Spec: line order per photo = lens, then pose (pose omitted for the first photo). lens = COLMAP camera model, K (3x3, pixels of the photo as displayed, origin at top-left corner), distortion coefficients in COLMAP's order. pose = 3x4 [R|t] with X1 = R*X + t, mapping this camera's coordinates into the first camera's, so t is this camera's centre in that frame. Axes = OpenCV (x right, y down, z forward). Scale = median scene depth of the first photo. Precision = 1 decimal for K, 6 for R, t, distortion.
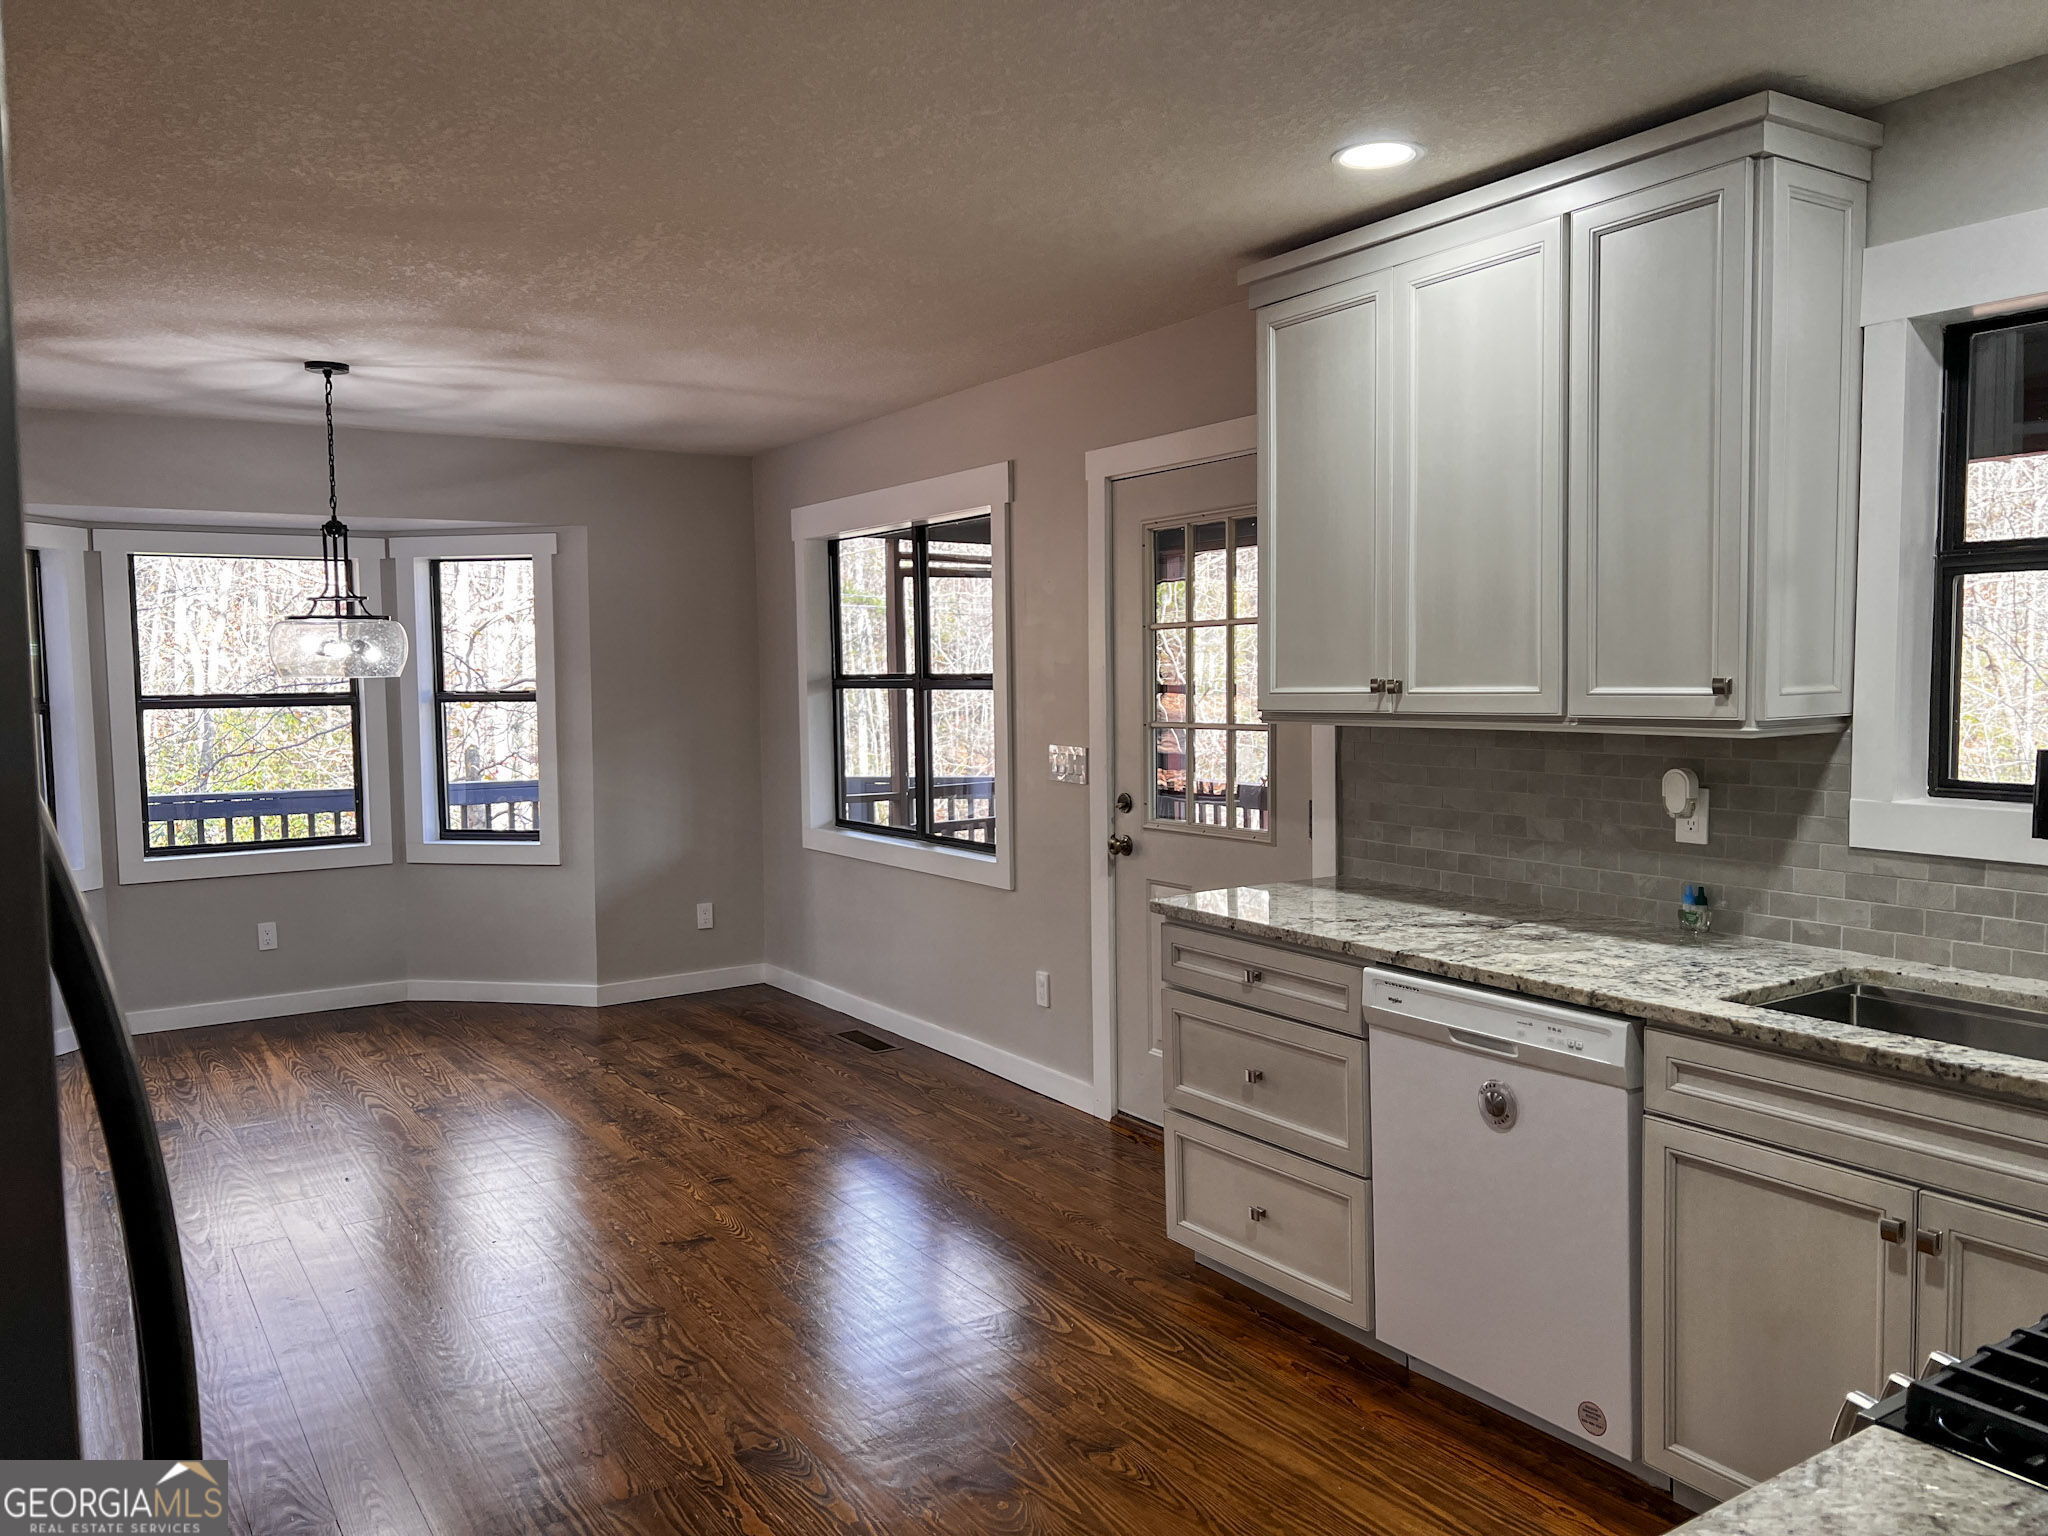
lens RADIAL K [[1540.7, 0, 1044.8], [0, 1540.7, 768.9], [0, 0, 1]] dist [0.057917, -0.078714]
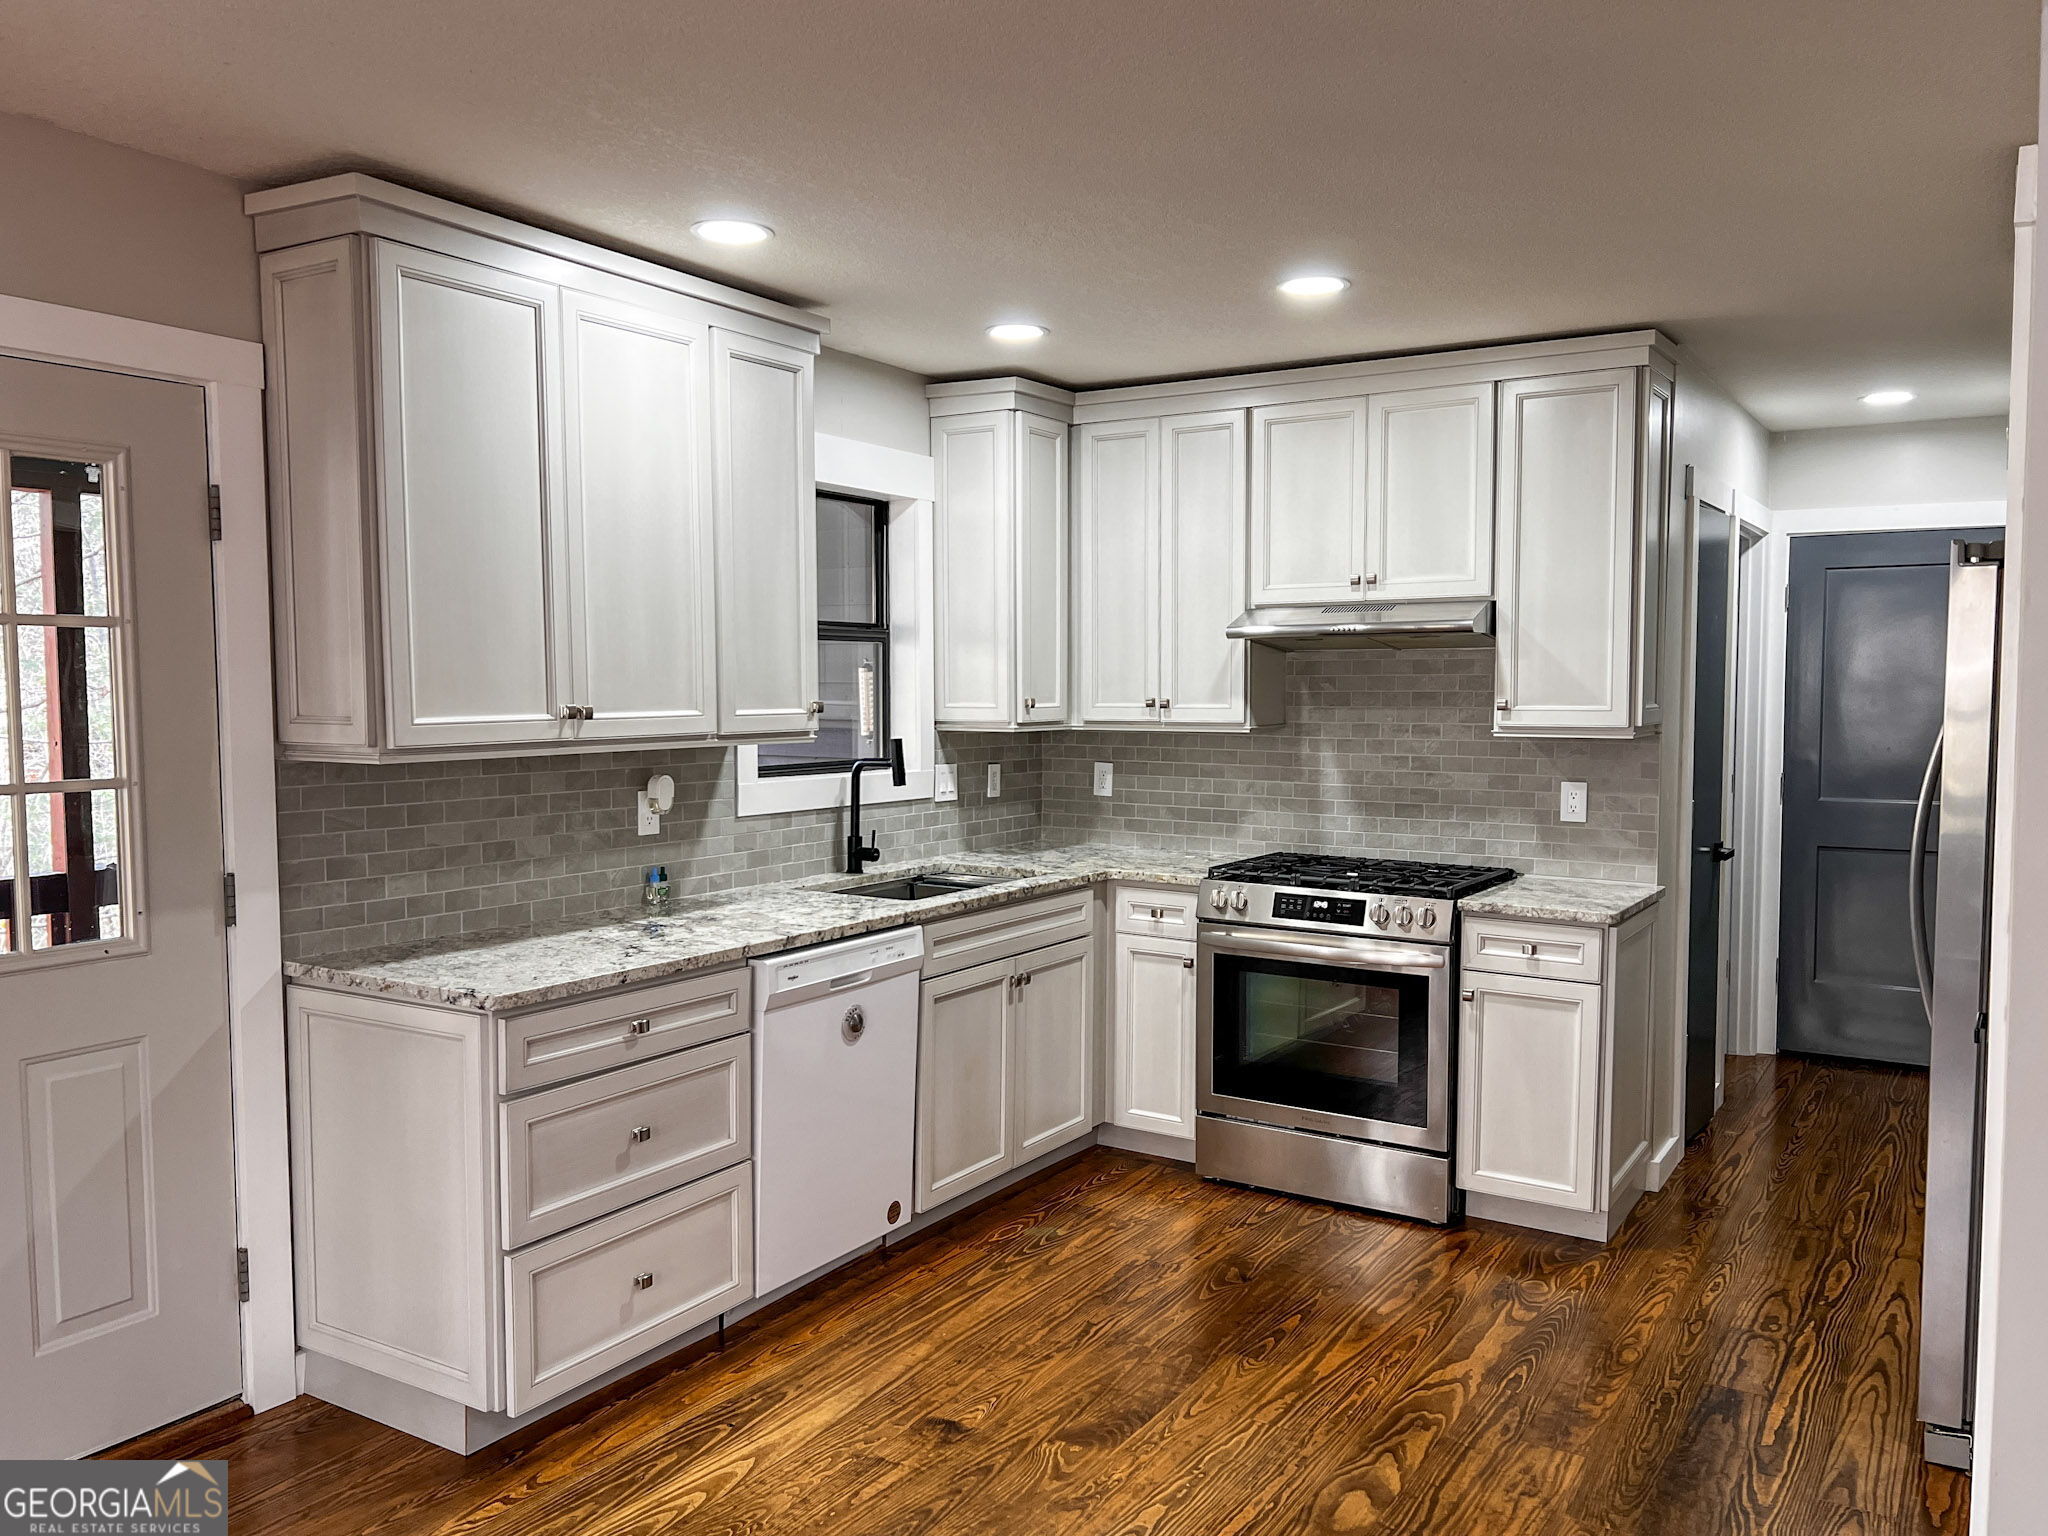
lens RADIAL K [[1540.7, 0, 1031.1], [0, 1540.7, 771.7], [0, 0, 1]] dist [0.057917, -0.078714]
pose [[-0.407599, -0.037632, 0.912385, -0.543854], [0.068004, 0.995125, 0.071424, -0.045589], [-0.910625, 0.091158, -0.403053, 0.778493]]
